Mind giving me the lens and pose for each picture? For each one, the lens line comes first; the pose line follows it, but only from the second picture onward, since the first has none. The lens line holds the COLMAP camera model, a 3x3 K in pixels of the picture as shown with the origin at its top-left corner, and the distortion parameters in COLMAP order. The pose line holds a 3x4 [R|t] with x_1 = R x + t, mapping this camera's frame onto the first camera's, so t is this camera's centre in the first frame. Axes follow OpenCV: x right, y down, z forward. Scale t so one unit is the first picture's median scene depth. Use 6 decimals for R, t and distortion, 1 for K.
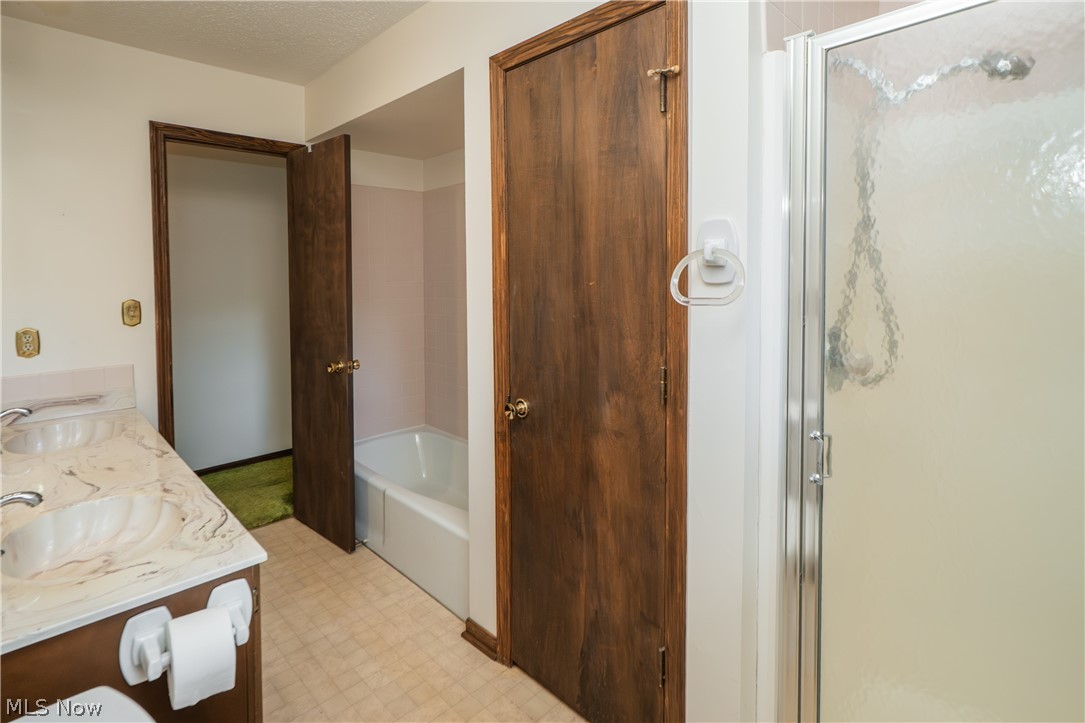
lens RADIAL K [[527.1, 0, 553.4], [0, 527.1, 309.6], [0, 0, 1]] dist [0.000175, 0.000716]
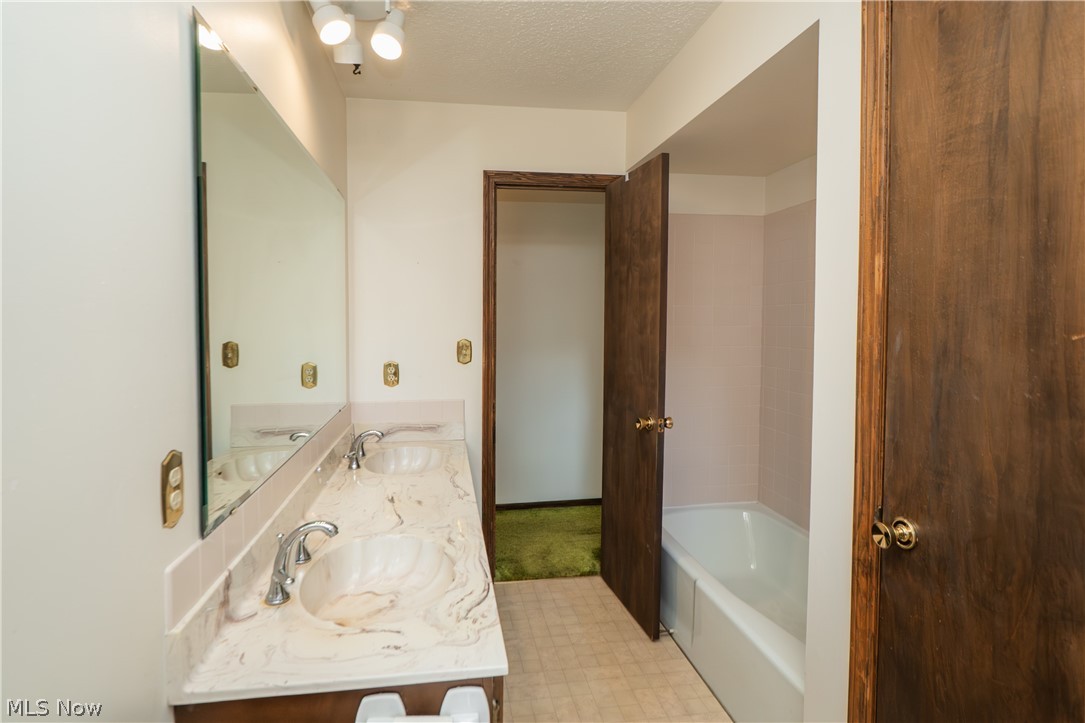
lens RADIAL K [[538.7, 0, 520.2], [0, 538.7, 335.1], [0, 0, 1]] dist [-0.020224, 0.007944]
pose [[0.773672, 0.026752, -0.633021, -0.018551], [-0.047516, 0.998744, -0.015865, -0.015289], [0.631802, 0.042353, 0.773972, 0.221495]]
